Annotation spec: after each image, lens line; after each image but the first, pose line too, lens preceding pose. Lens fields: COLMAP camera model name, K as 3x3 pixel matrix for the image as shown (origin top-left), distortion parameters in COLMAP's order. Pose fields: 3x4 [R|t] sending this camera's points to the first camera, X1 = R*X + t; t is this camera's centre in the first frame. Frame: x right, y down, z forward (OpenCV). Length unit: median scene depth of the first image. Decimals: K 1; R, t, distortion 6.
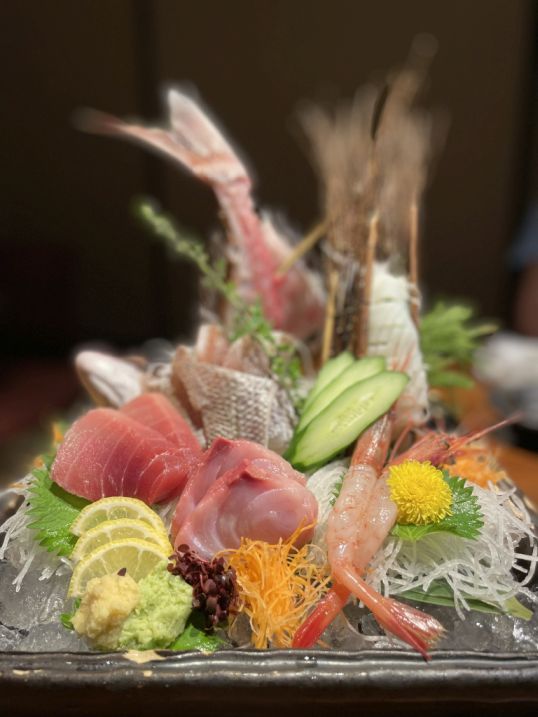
lens RADIAL K [[543.7, 0, 270.9], [0, 543.7, 345.7], [0, 0, 1]] dist [0.055764, -0.091438]
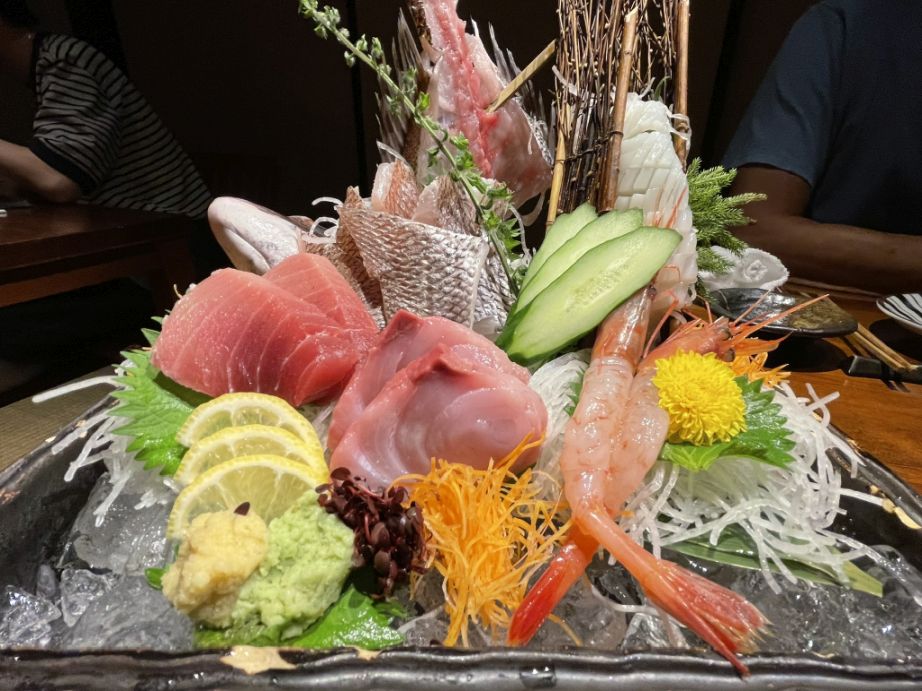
lens RADIAL K [[469.3, 0, 481.6], [0, 469.3, 352.0], [0, 0, 1]] dist [0.001076, -0.000624]
pose [[0.998883, 0.027197, 0.038649, -0.018890], [-0.033457, 0.984548, 0.171891, 0.120952], [-0.033377, -0.172992, 0.984358, 0.445119]]
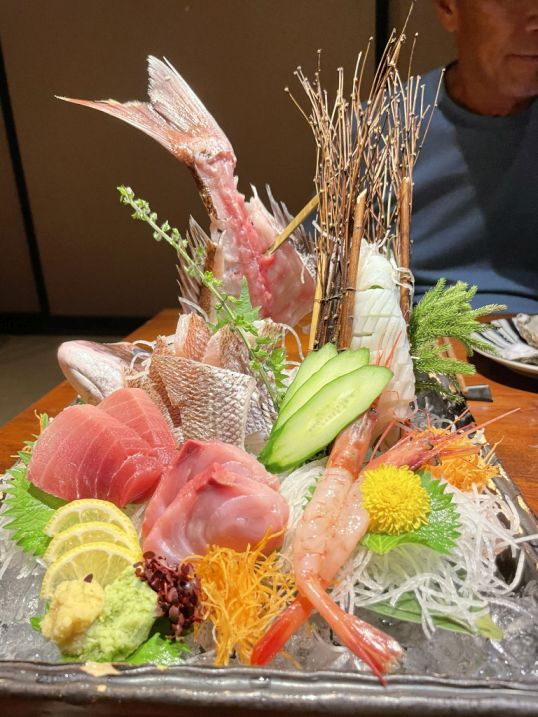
lens RADIAL K [[543.7, 0, 270.9], [0, 543.7, 345.7], [0, 0, 1]] dist [0.055764, -0.091438]
pose [[0.997092, -0.012095, -0.075236, 0.129920], [0.018843, 0.995795, 0.089648, -0.086455], [0.073835, -0.090805, 0.993128, 0.061612]]
